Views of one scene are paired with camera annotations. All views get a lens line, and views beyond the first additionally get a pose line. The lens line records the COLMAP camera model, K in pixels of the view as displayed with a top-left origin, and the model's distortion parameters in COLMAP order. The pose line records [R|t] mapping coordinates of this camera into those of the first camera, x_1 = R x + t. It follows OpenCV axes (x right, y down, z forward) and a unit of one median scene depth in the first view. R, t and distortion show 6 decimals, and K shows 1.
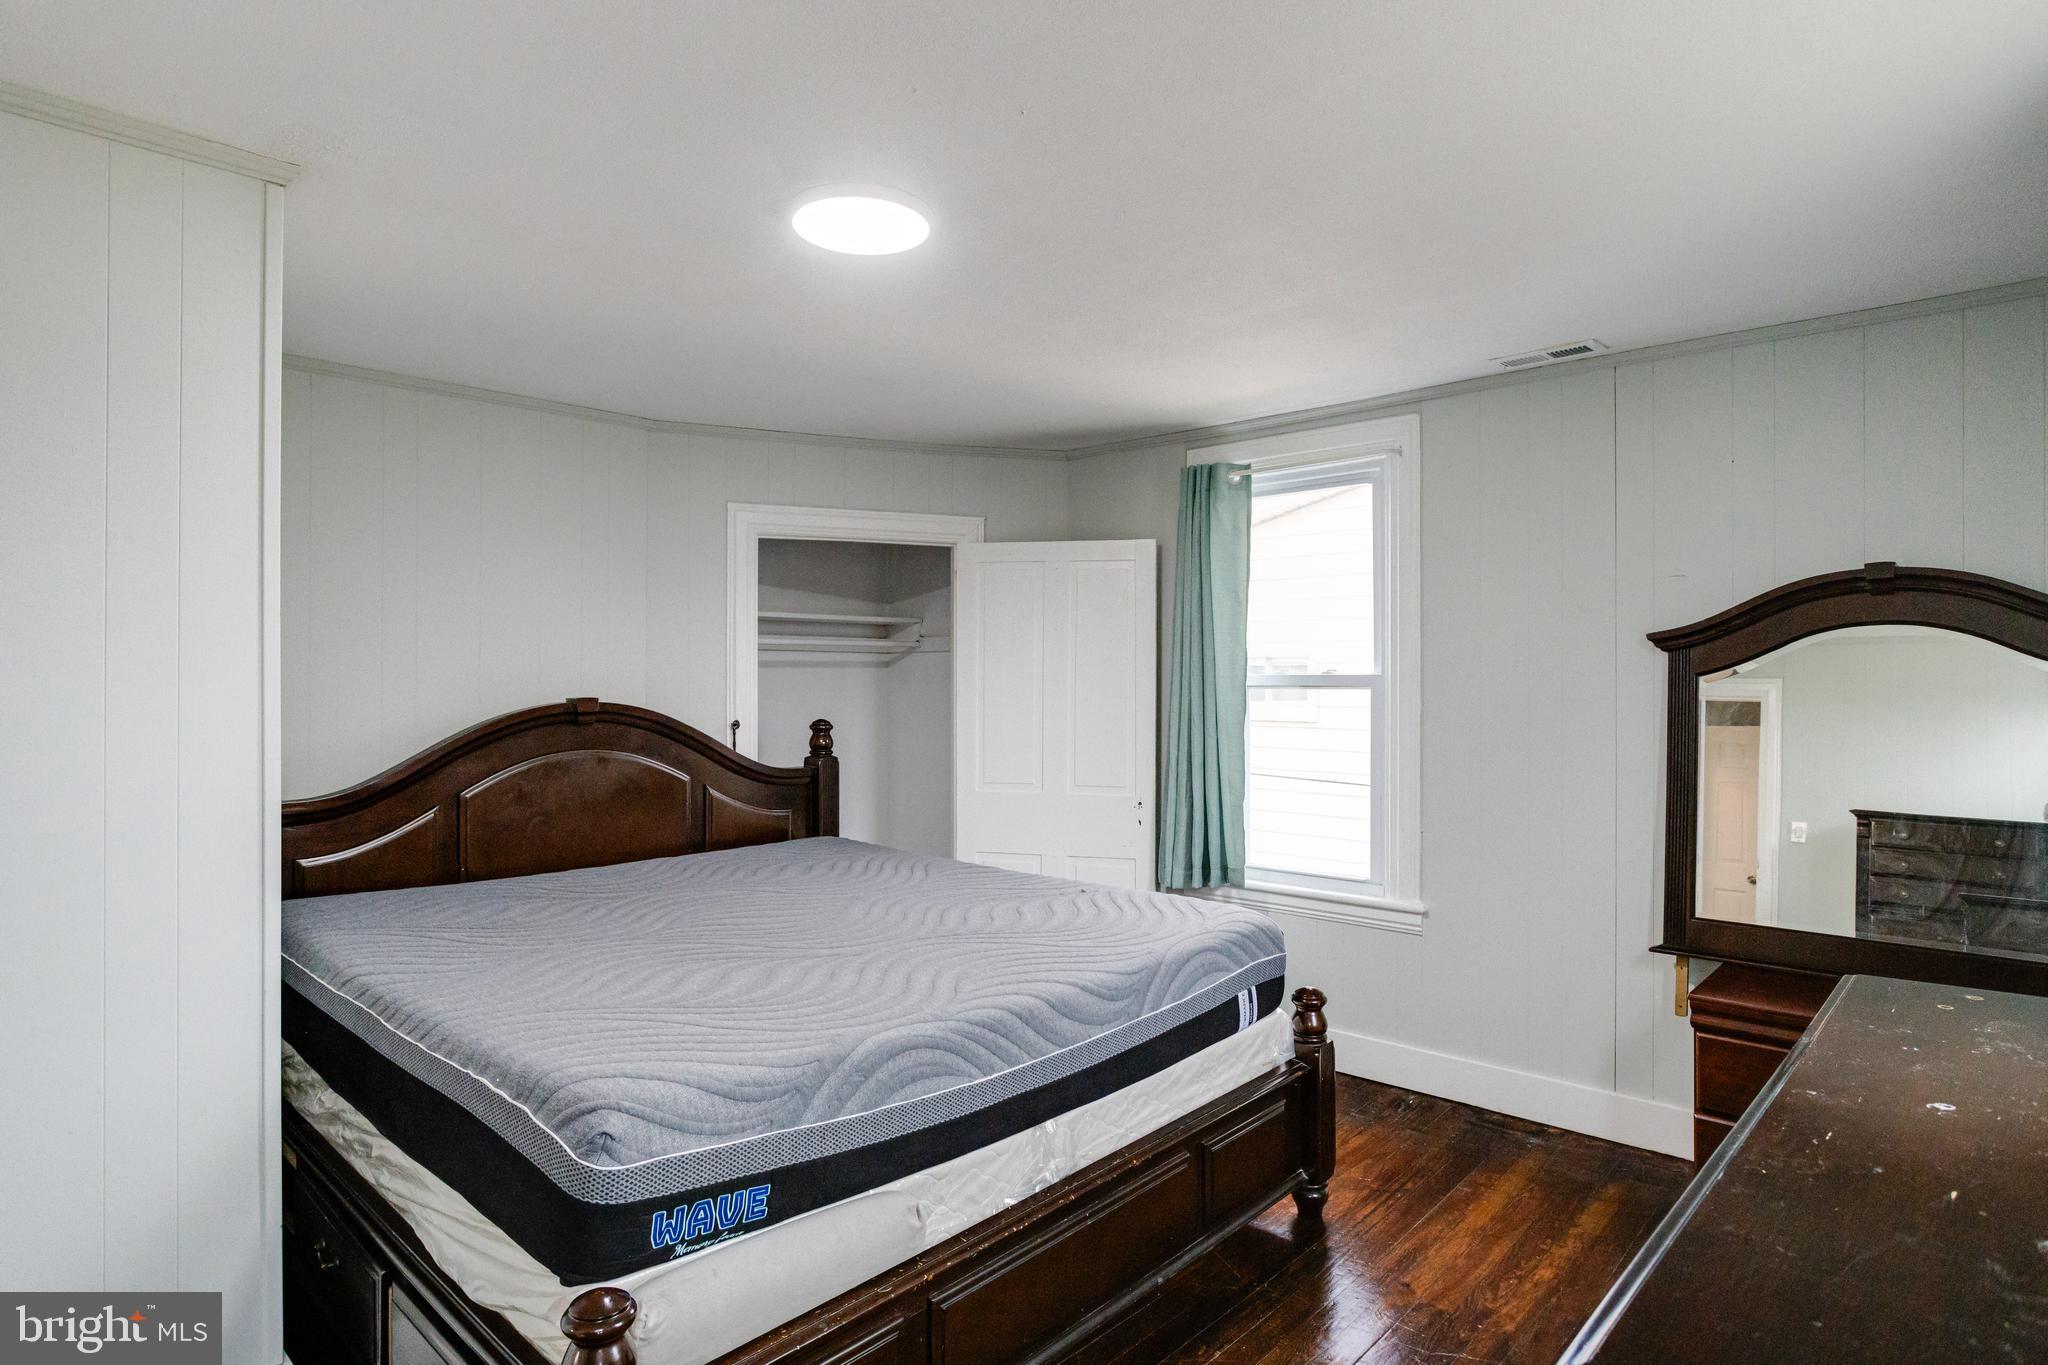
lens RADIAL K [[1101.9, 0, 1006.3], [0, 1101.9, 683.1], [0, 0, 1]] dist [-0.022997, 0.002850]
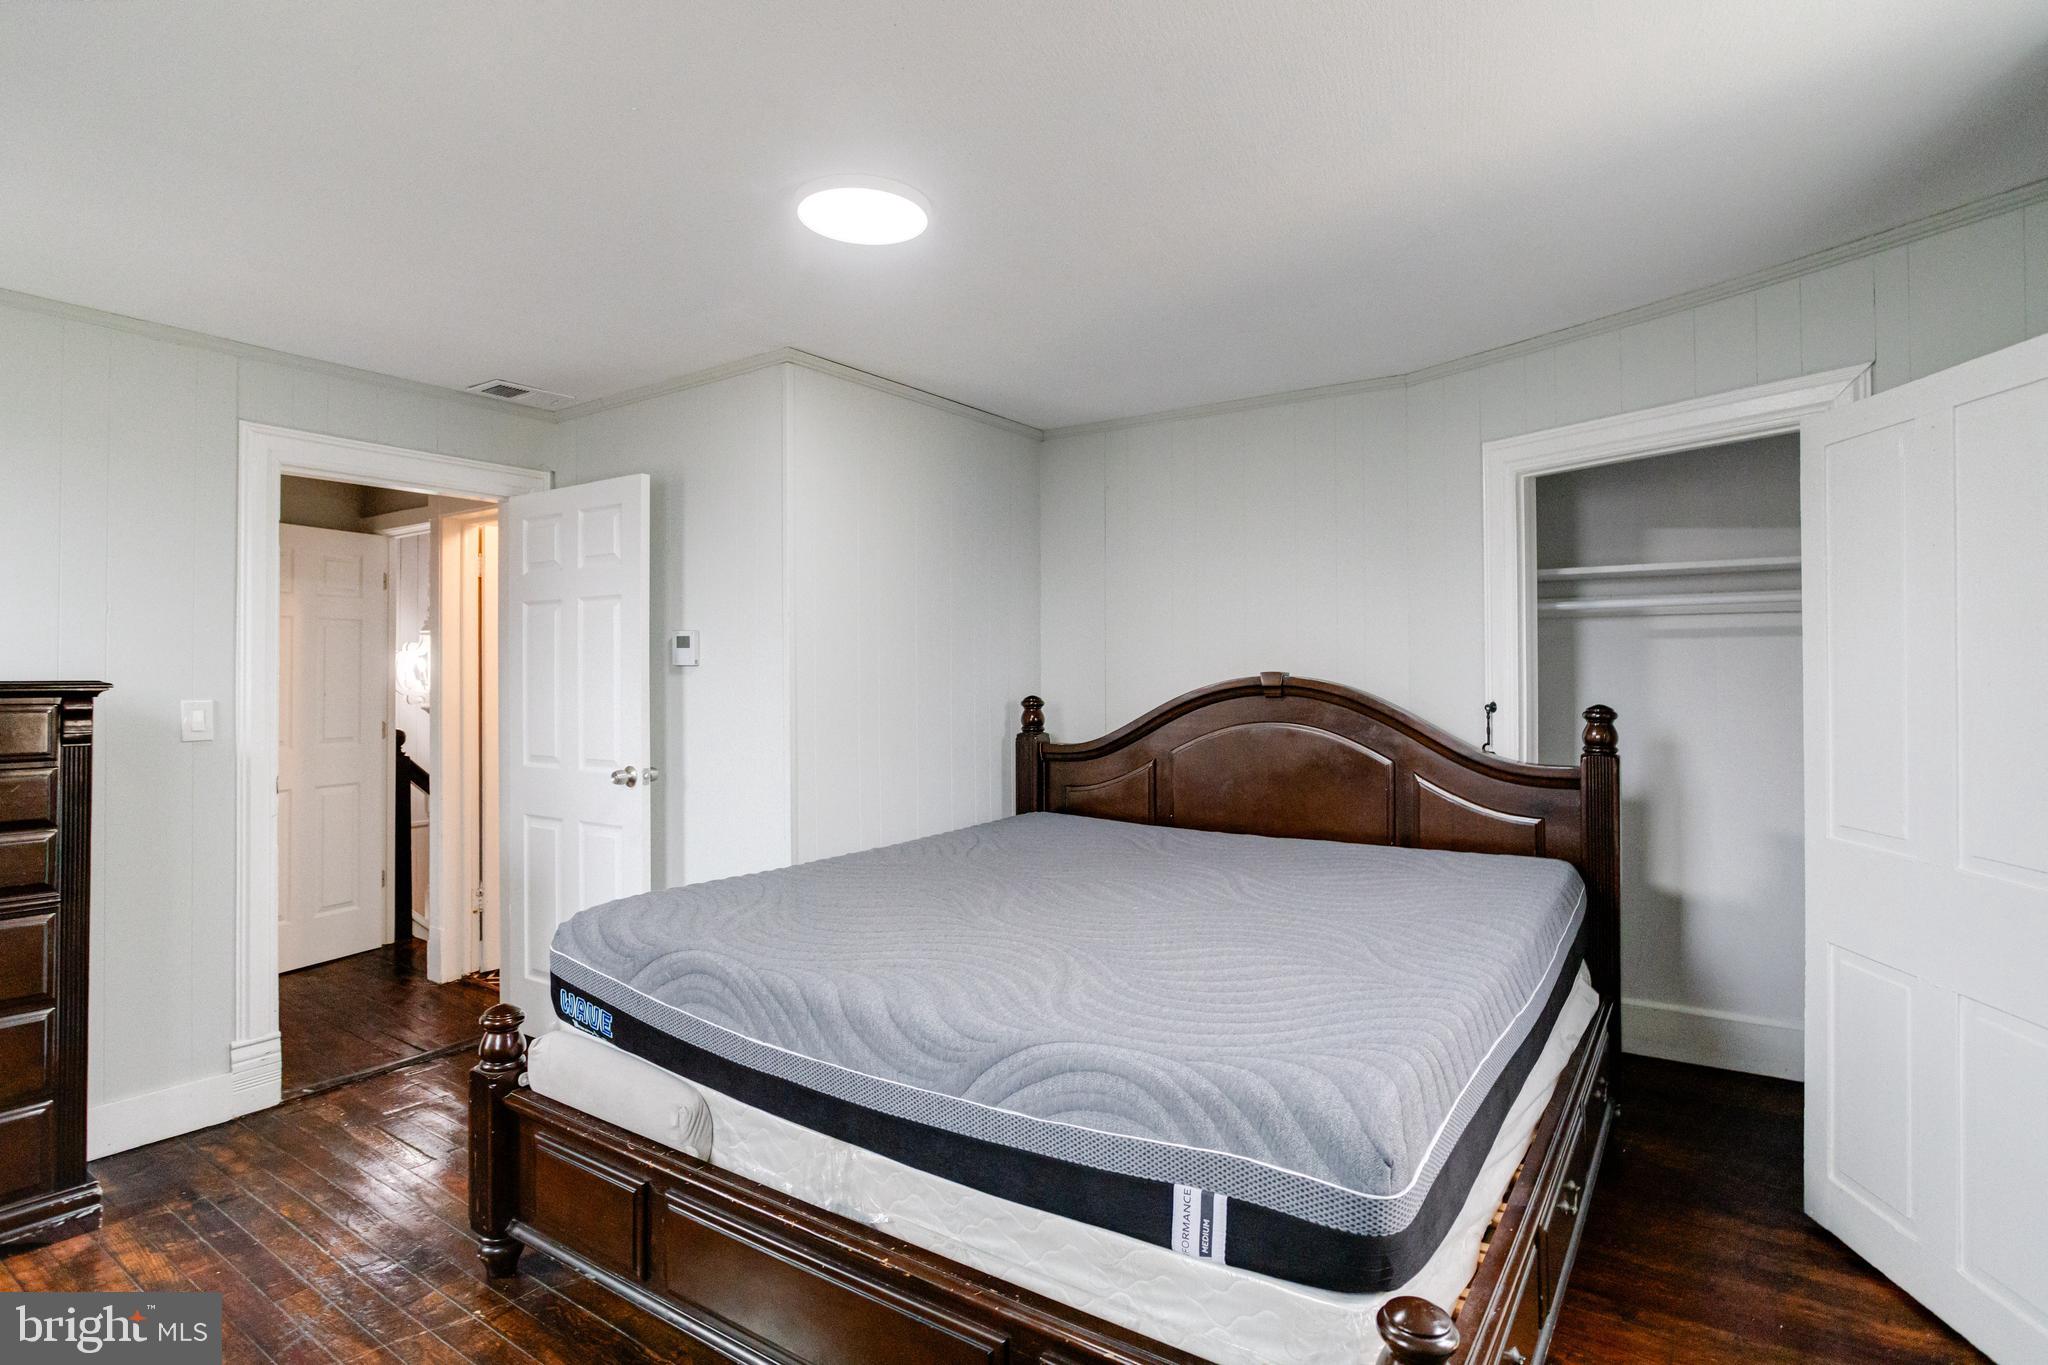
lens RADIAL K [[1024.6, 0, 1035.2], [0, 1024.6, 664.1], [0, 0, 1]] dist [-0.036712, 0.020373]
pose [[0.159779, -0.006745, -0.987130, 0.524883], [-0.000054, 0.999977, -0.006842, 0.011985], [0.987153, 0.001146, 0.159775, 0.613419]]
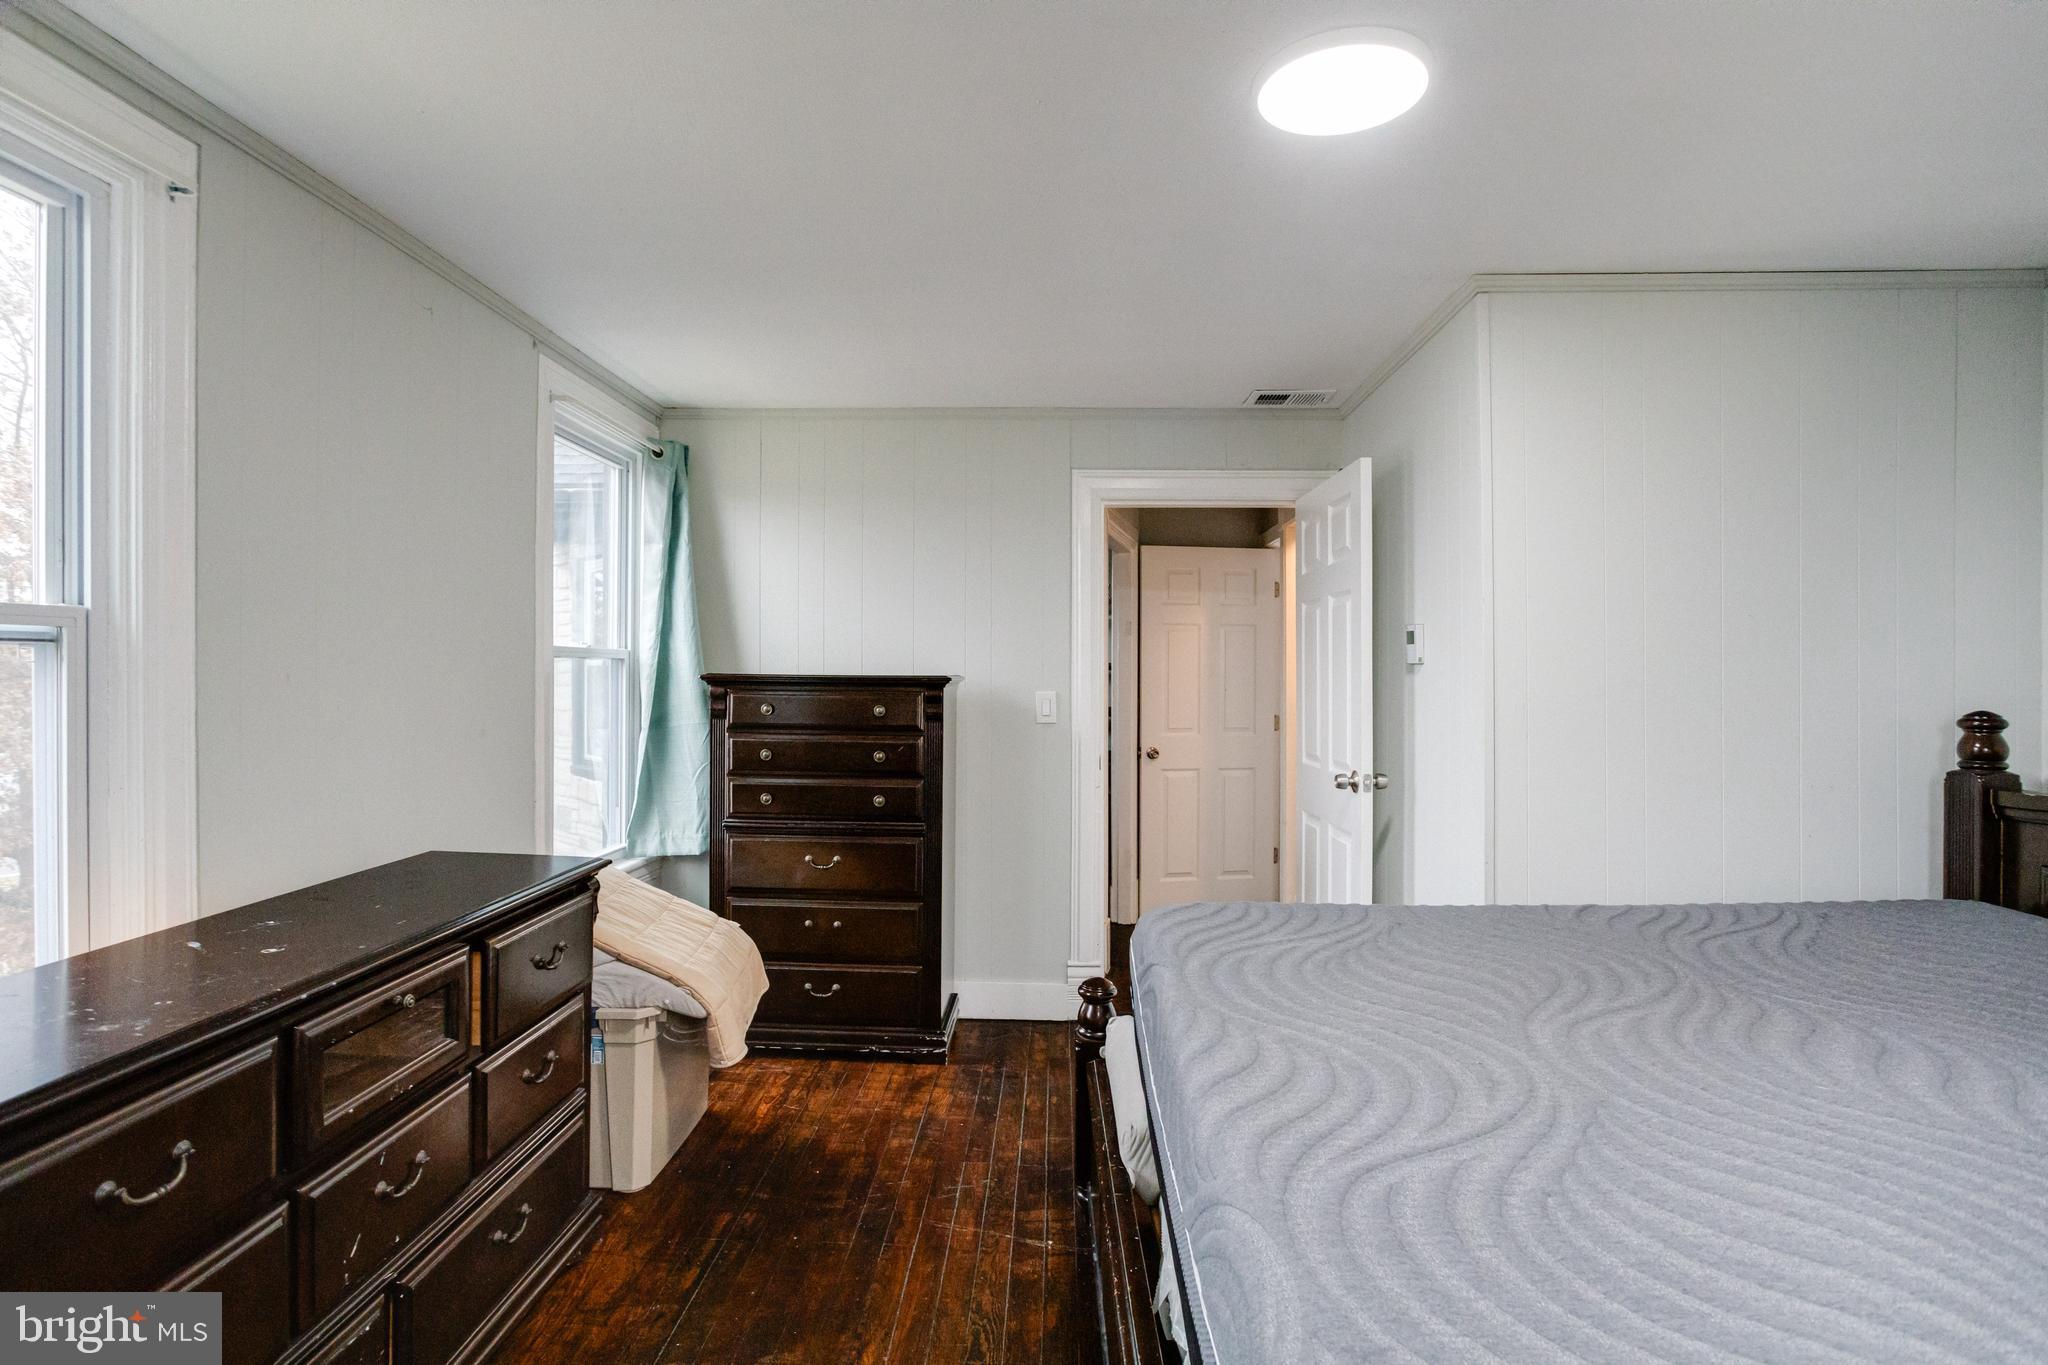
lens RADIAL K [[1024.6, 0, 1035.0], [0, 1024.6, 688.0], [0, 0, 1]] dist [-0.036712, 0.020373]
pose [[-0.736934, 0.010927, -0.675876, 0.397586], [-0.001635, 0.999838, 0.017948, 0.012121], [0.675963, 0.014332, -0.736797, 0.785871]]
